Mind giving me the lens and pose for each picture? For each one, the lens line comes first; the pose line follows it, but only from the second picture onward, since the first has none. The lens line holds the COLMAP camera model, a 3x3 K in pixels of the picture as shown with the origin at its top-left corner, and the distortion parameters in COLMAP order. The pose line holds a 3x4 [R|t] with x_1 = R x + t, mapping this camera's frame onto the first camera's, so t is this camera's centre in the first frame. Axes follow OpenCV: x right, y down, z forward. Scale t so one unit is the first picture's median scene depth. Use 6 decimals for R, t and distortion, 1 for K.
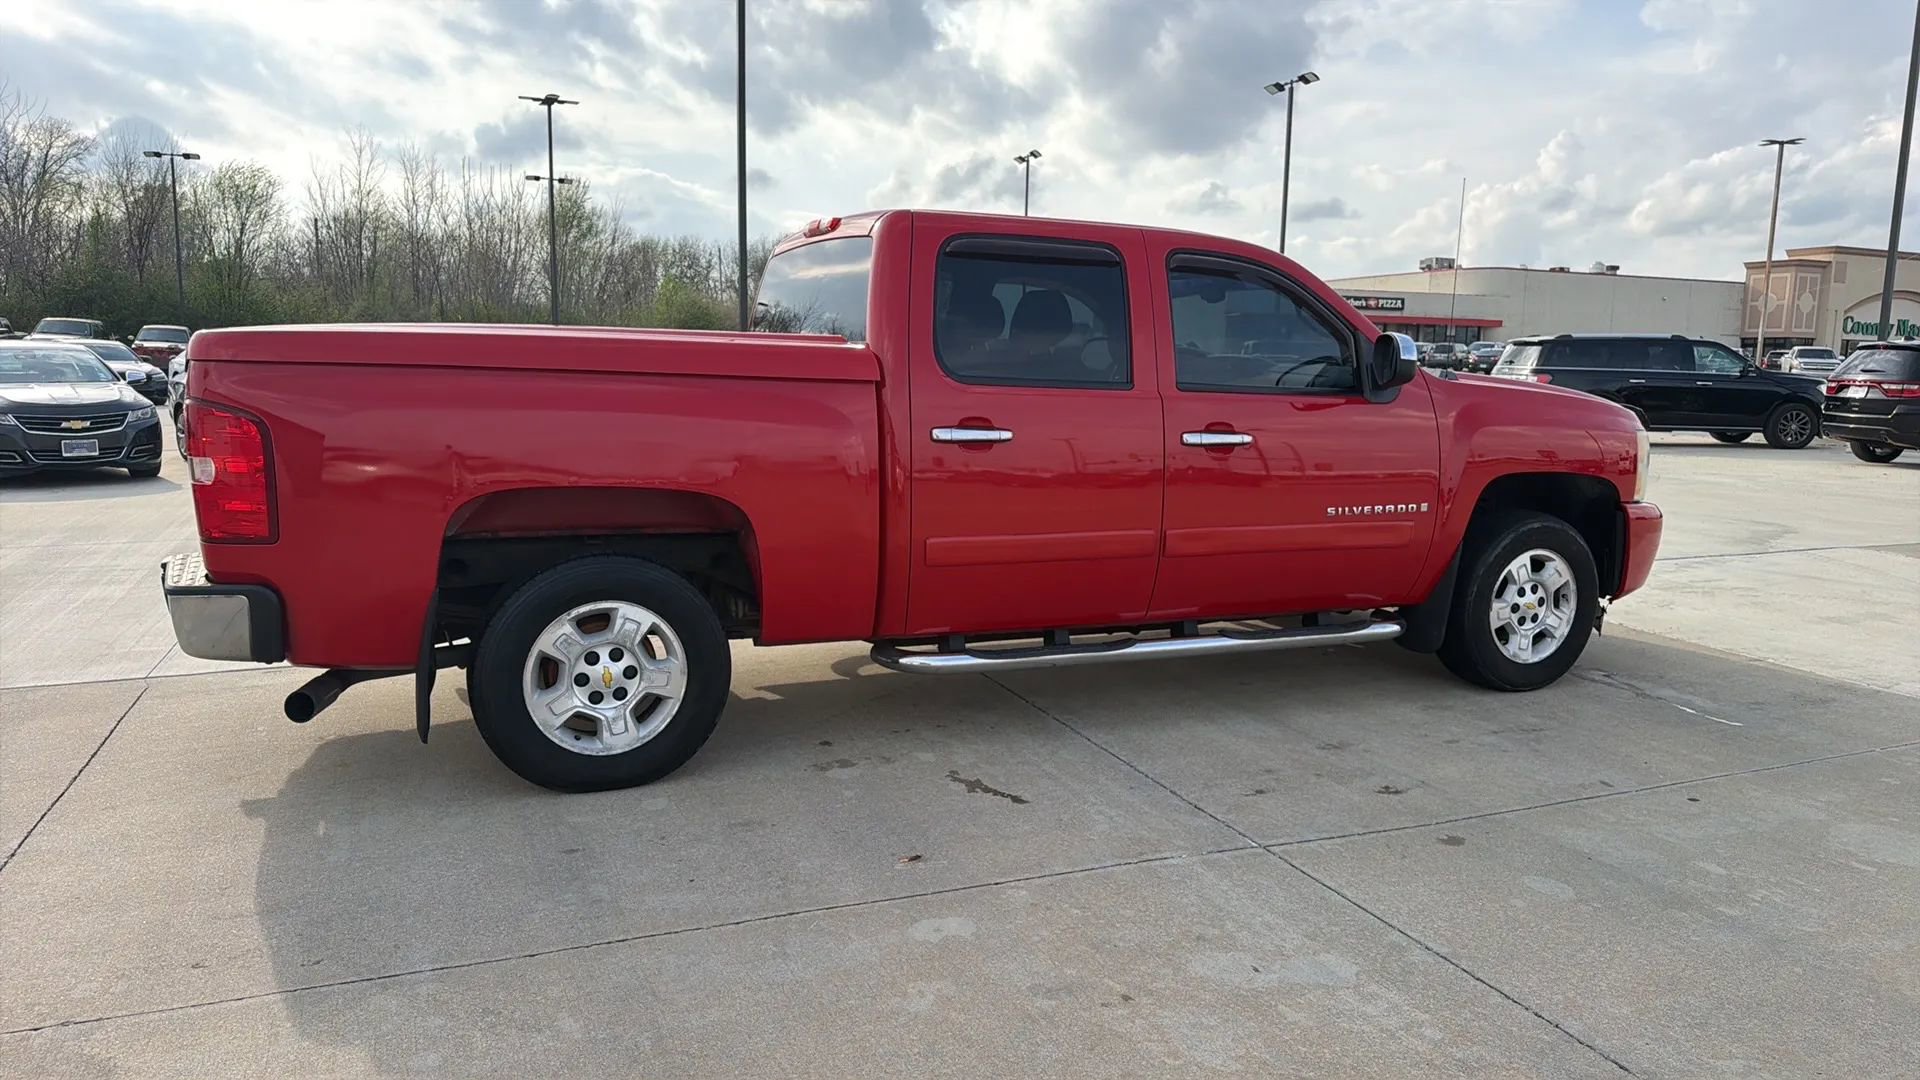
lens RADIAL K [[1295.6, 0, 946.7], [0, 1295.6, 523.9], [0, 0, 1]] dist [0.047326, -0.058603]
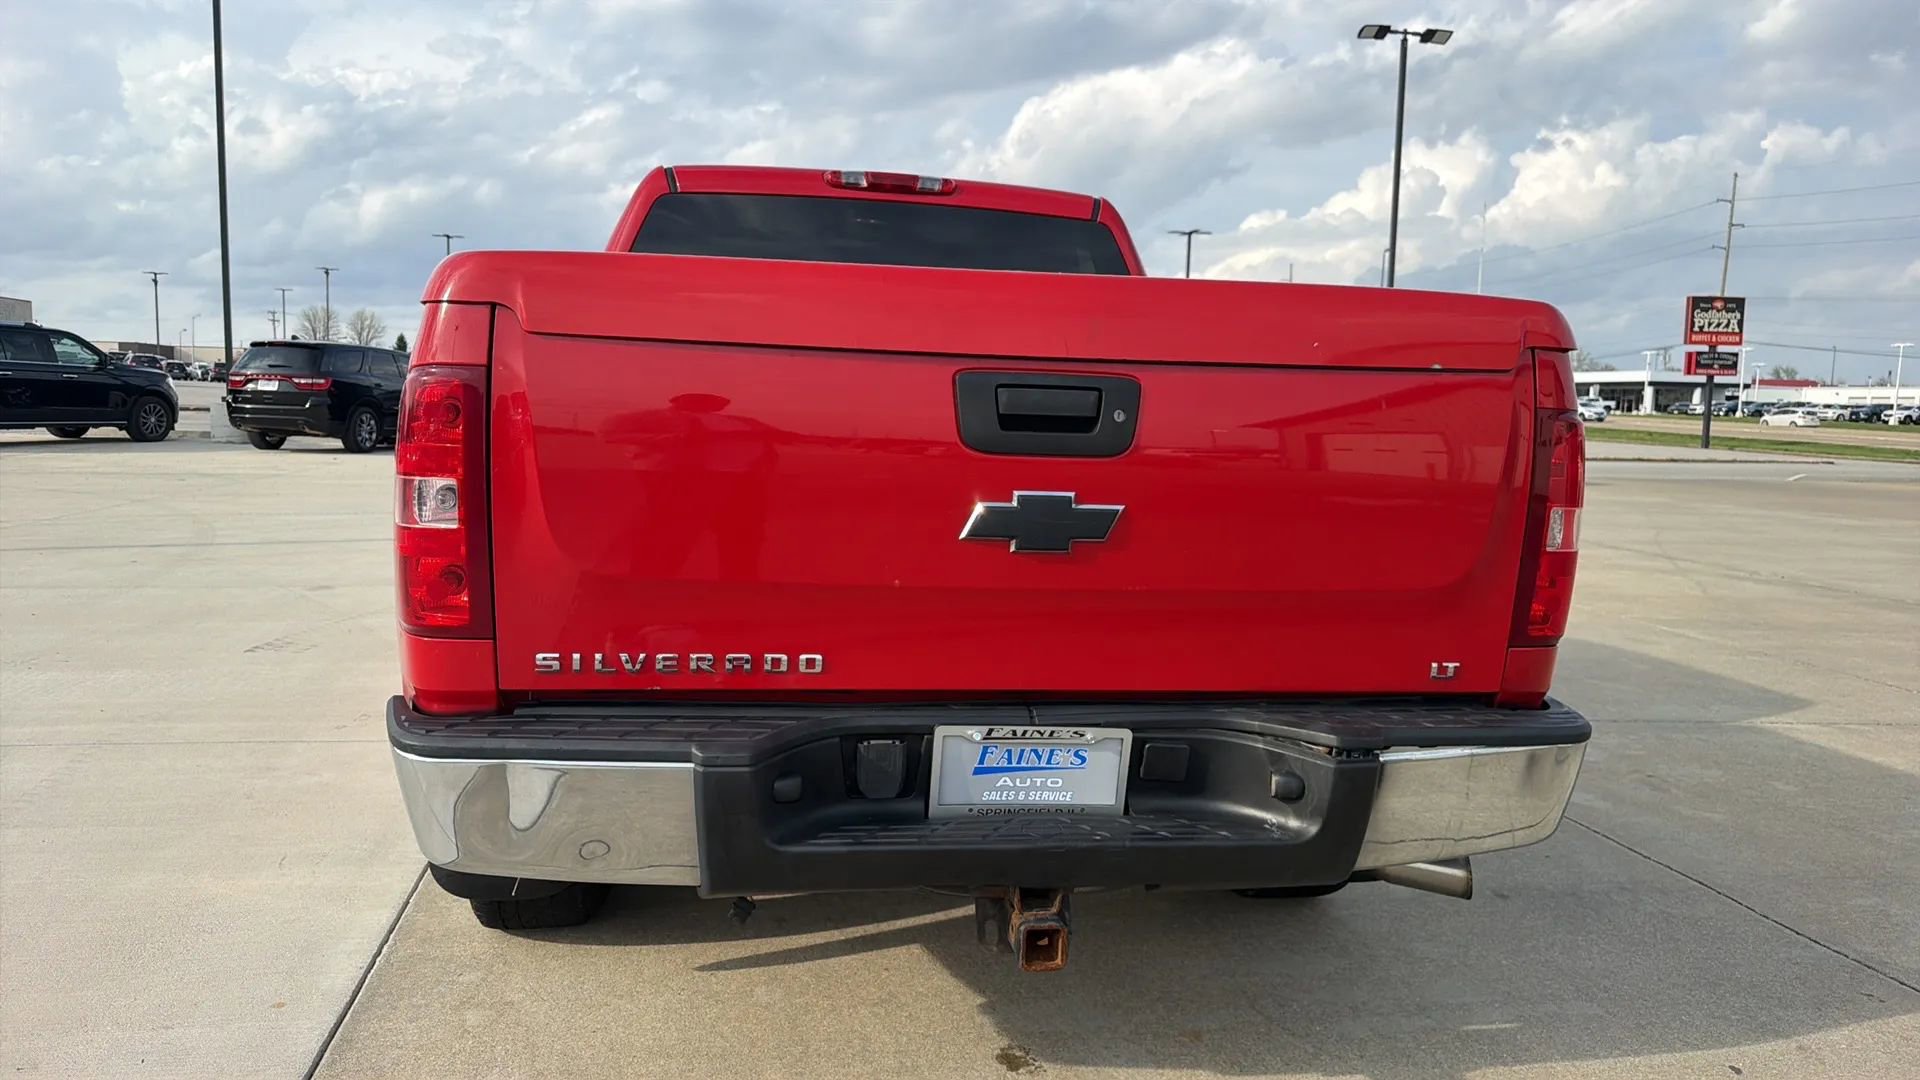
lens RADIAL K [[1295.6, 0, 936.7], [0, 1295.6, 531.9], [0, 0, 1]] dist [0.047326, -0.058603]
pose [[0.227663, -0.110274, 0.967476, -0.889759], [0.098064, 0.991112, 0.089892, -0.089538], [-0.968789, 0.074410, 0.236453, 0.824295]]
